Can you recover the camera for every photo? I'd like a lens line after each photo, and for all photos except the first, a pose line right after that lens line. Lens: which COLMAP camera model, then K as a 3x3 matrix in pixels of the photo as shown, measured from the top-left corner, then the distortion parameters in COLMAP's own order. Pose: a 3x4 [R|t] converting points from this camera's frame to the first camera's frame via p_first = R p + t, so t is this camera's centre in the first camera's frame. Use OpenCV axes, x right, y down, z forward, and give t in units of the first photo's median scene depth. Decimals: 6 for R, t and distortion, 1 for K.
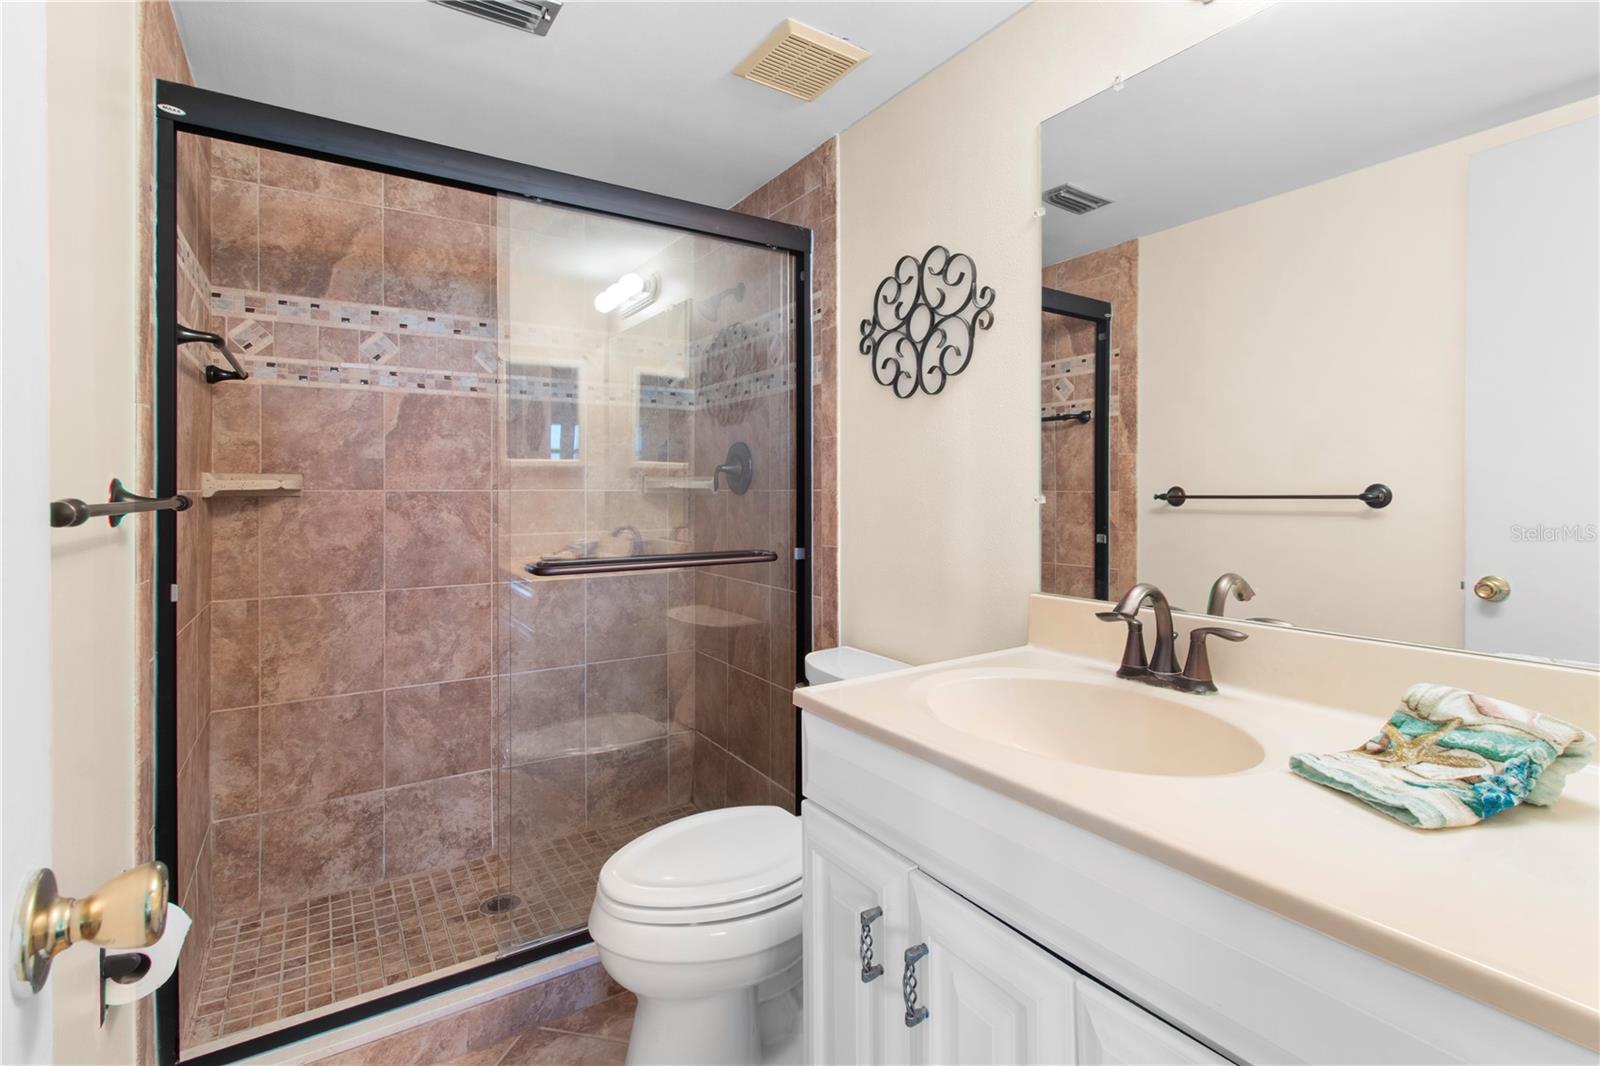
lens RADIAL K [[768.4, 0, 841.6], [0, 768.4, 490.1], [0, 0, 1]] dist [-0.001449, -0.000457]
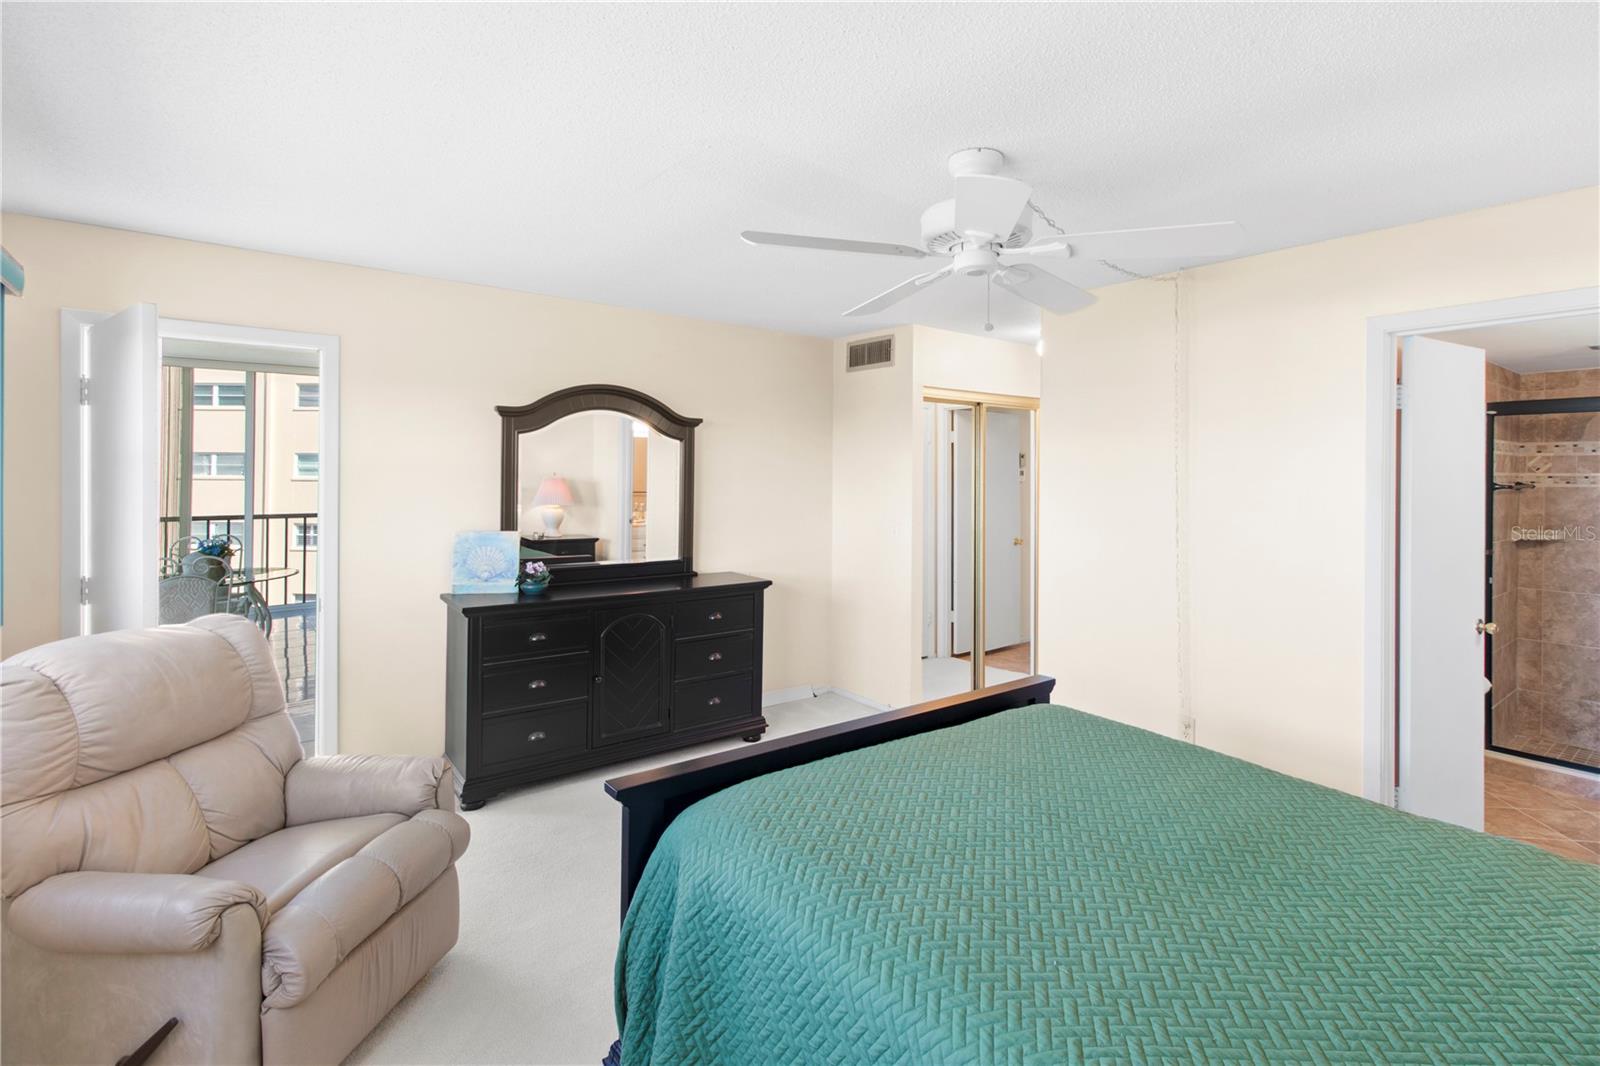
lens RADIAL K [[768.4, 0, 791.4], [0, 768.4, 477.6], [0, 0, 1]] dist [-0.001449, -0.000457]
pose [[0.060361, 0.004583, -0.998166, 1.188359], [-0.004442, 0.999981, 0.004323, -0.162500], [0.998167, 0.004173, 0.060380, -1.156629]]
